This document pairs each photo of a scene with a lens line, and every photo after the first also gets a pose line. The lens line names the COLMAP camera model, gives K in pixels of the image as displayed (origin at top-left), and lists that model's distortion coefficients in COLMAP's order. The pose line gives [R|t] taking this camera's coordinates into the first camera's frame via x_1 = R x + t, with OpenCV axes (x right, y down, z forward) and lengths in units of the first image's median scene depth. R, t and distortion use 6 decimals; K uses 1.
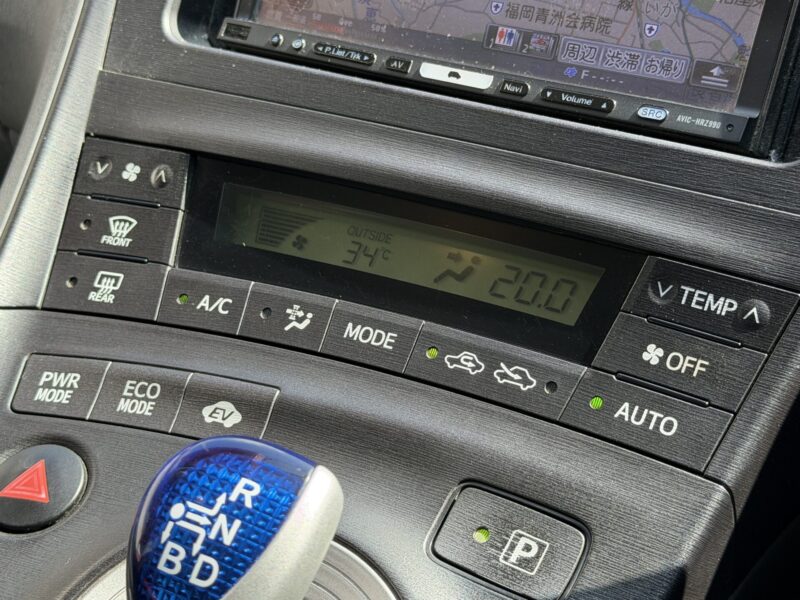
lens RADIAL K [[1421.0, 0, 402.8], [0, 1421.0, 298.7], [0, 0, 1]] dist [0.105265, 0.000000]
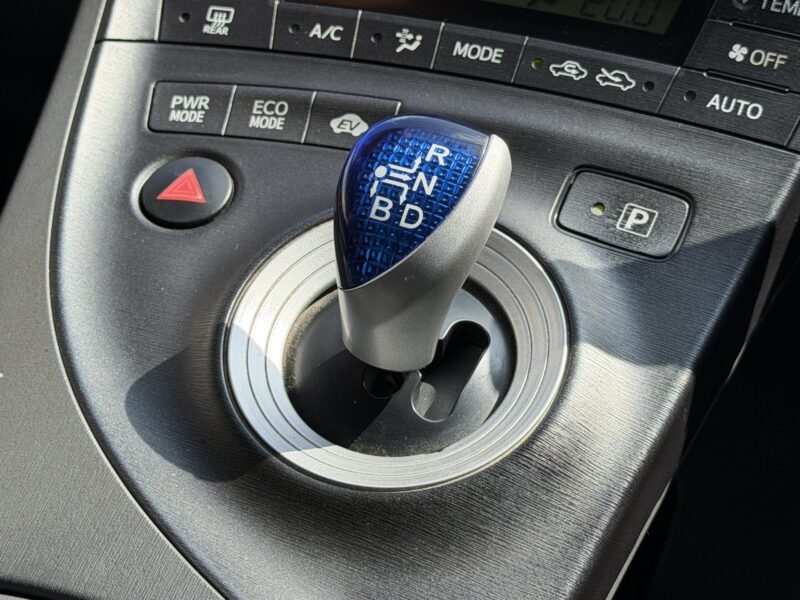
lens RADIAL K [[1575.5, 0, 402.4], [0, 1575.5, 301.5], [0, 0, 1]] dist [0.109510, 0.000000]
pose [[0.993420, -0.032072, 0.109946, -0.231551], [0.022257, 0.995750, 0.089368, 0.111692], [-0.112345, -0.086333, 0.989912, -0.258170]]
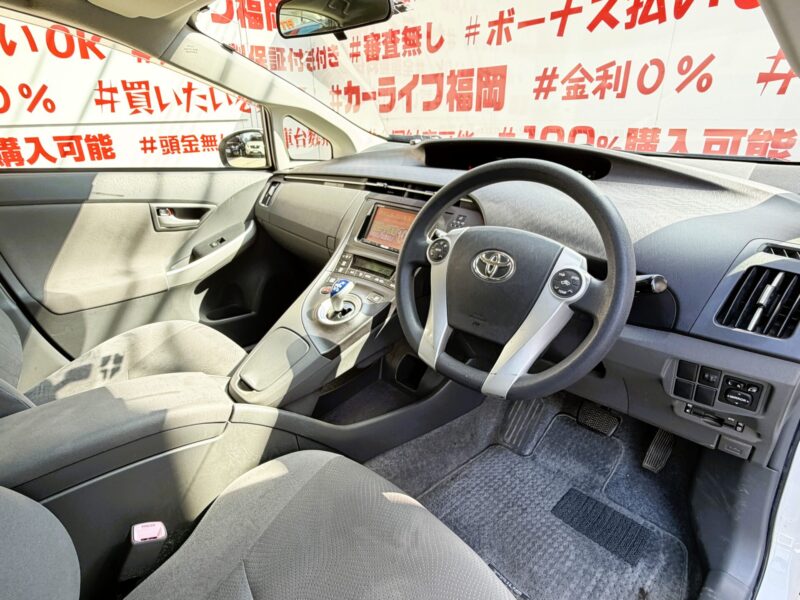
lens RADIAL K [[446.7, 0, 399.3], [0, 446.7, 297.9], [0, 0, 1]] dist [0.003340, 0.005540]
pose [[0.970270, 0.114215, -0.213382, 0.719554], [-0.137625, 0.985600, -0.098242, 0.379399], [0.199088, 0.124688, 0.972017, -1.454533]]
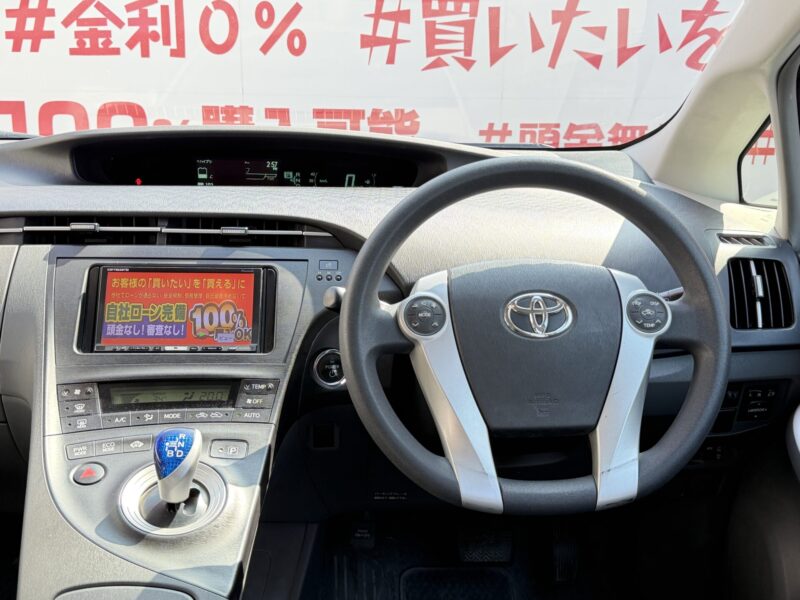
lens RADIAL K [[868.9, 0, 398.9], [0, 868.9, 302.1], [0, 0, 1]] dist [0.060559, 0.000000]
pose [[0.813767, -0.099398, 0.572628, -0.844115], [0.247549, 0.950703, -0.186769, 0.325615], [-0.525835, 0.293740, 0.798257, -1.272970]]
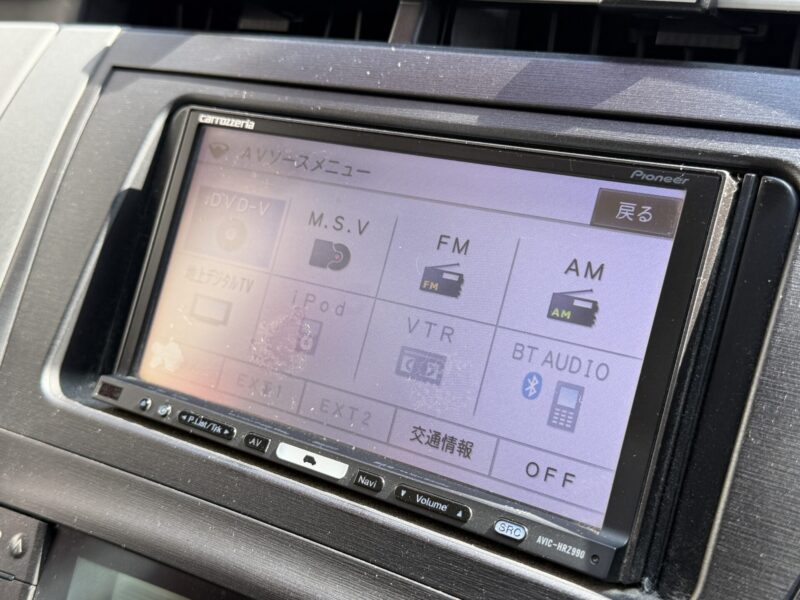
lens RADIAL K [[1004.1, 0, 401.8], [0, 1004.1, 301.2], [0, 0, 1]] dist [0.059986, 0.000000]
pose [[0.999795, 0.006582, -0.019122, 0.115062], [-0.008925, 0.992096, -0.125164, -0.188215], [0.018147, 0.125309, 0.991952, 0.345380]]
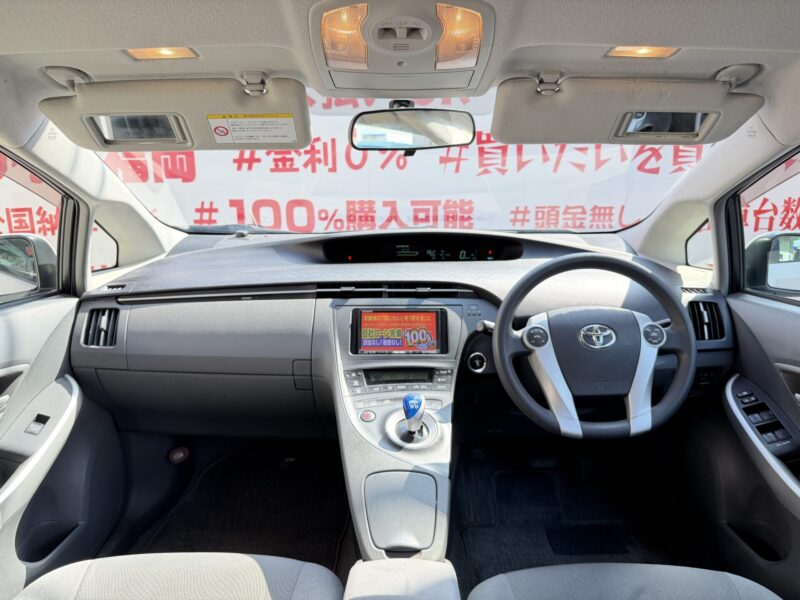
lens RADIAL K [[563.1, 0, 402.7], [0, 563.1, 299.9], [0, 0, 1]] dist [0.058731, -0.028794]
pose [[0.840682, -0.099262, 0.532353, -1.560649], [0.245117, 0.946336, -0.210631, 0.219718], [-0.482878, 0.307562, 0.819899, -1.574967]]
